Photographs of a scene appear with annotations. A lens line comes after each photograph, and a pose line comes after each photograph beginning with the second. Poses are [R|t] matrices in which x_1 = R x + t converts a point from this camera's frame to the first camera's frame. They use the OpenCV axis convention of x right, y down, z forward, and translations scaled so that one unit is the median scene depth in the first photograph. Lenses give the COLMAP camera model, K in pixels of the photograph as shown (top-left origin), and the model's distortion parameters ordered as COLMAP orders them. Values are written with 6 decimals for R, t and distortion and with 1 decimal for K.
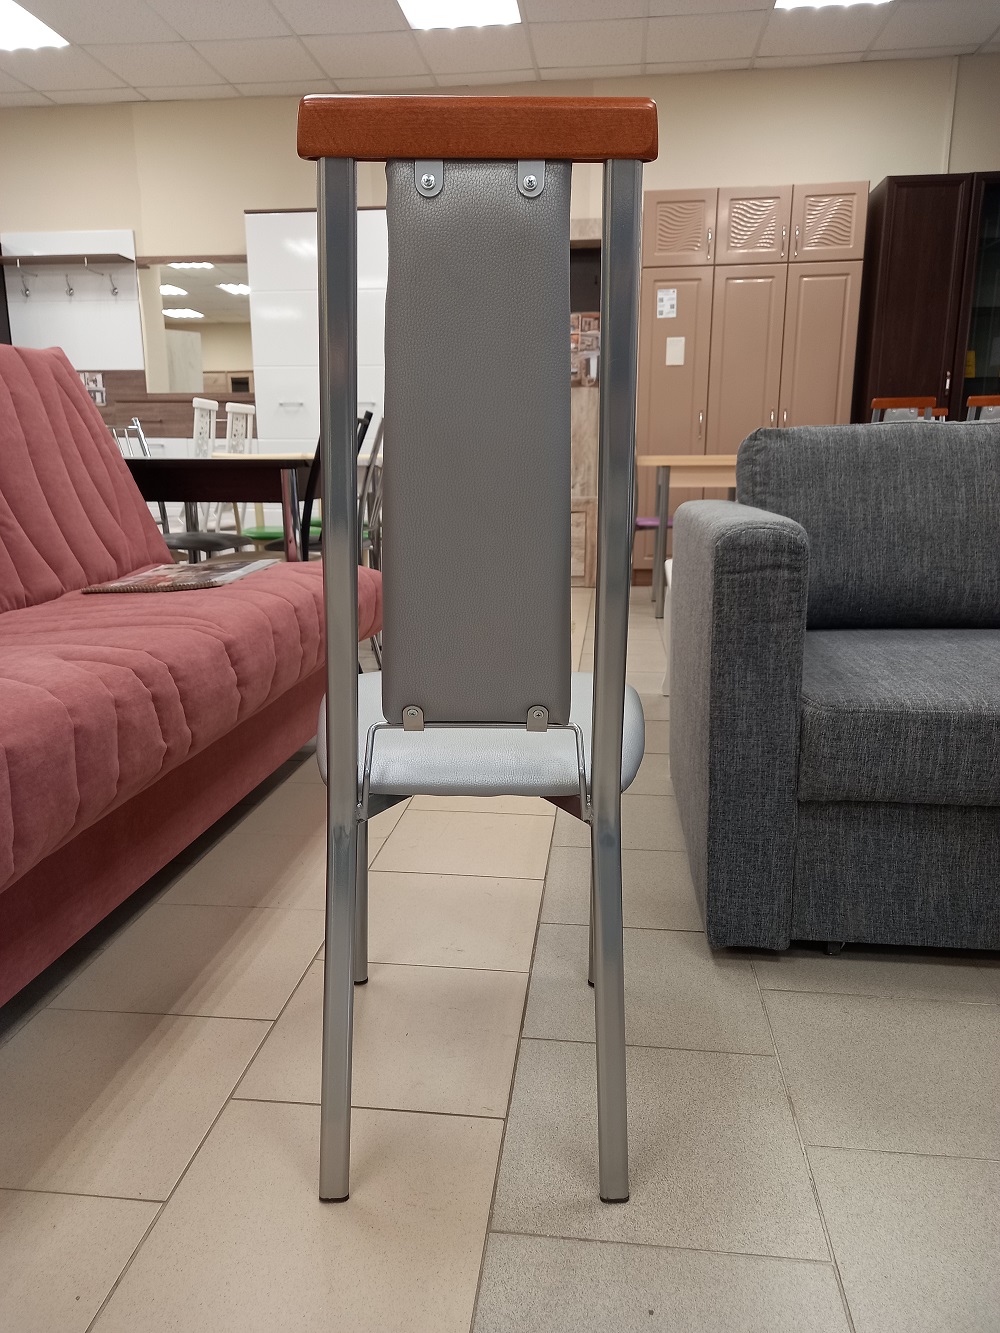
lens RADIAL K [[1005.0, 0, 509.4], [0, 1005.0, 680.5], [0, 0, 1]] dist [0.069560, -0.065787]
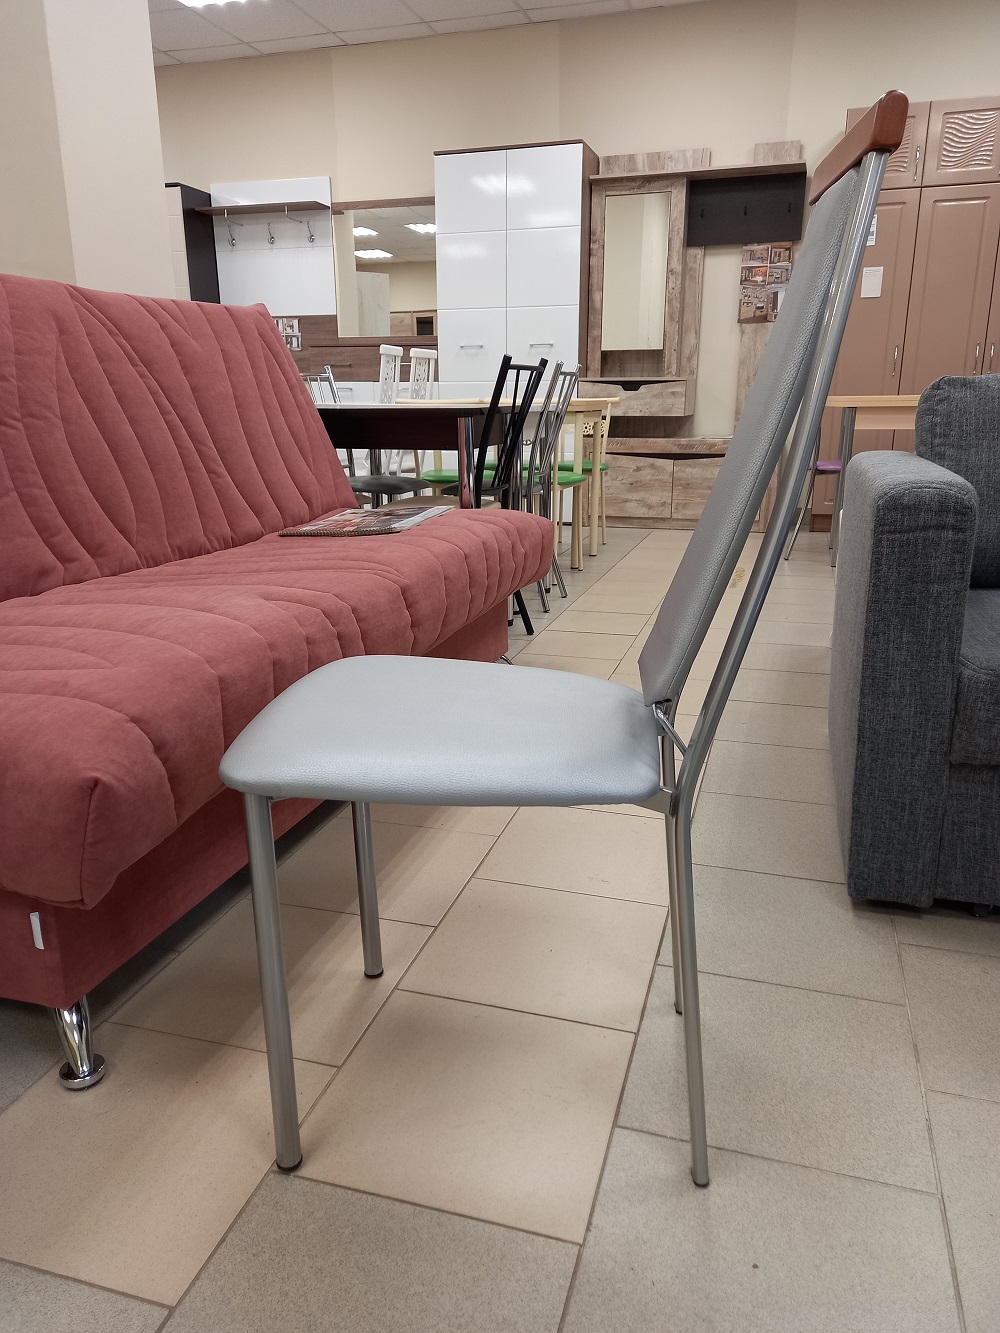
lens RADIAL K [[1005.0, 0, 498.5], [0, 1005.0, 682.9], [0, 0, 1]] dist [0.069560, -0.065787]
pose [[0.983490, 0.046252, -0.174952, 0.018249], [-0.035219, 0.997221, 0.065651, -0.009548], [0.177502, -0.058406, 0.982386, -0.060676]]
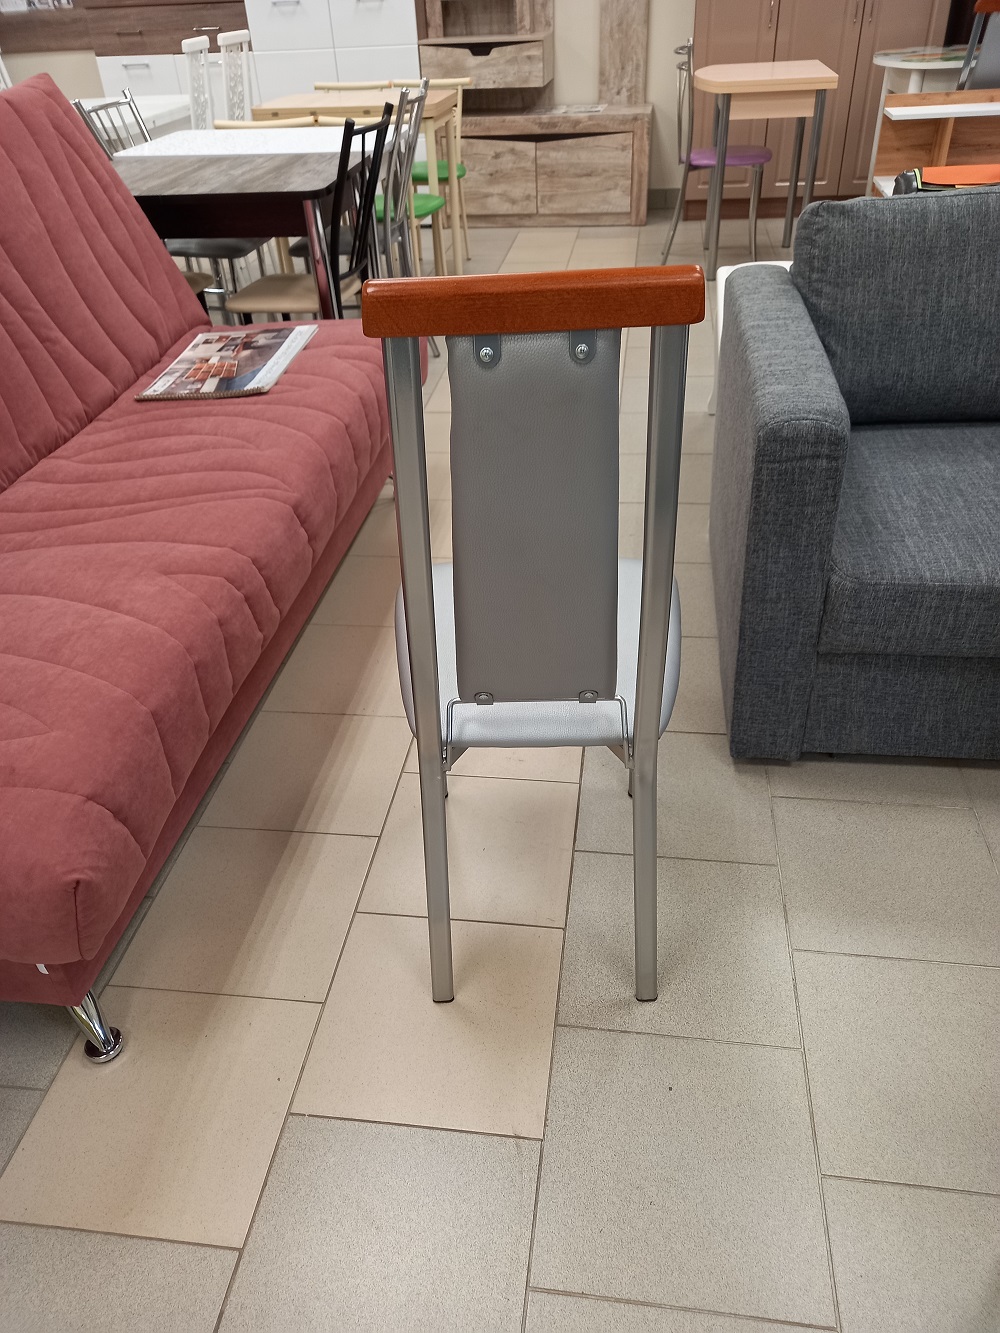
lens RADIAL K [[1005.0, 0, 507.2], [0, 1005.0, 698.3], [0, 0, 1]] dist [0.069560, -0.065787]
pose [[0.998649, -0.021628, -0.047250, -0.008013], [0.039146, 0.911098, 0.410326, -0.302154], [0.034175, -0.411621, 0.910714, -0.058923]]
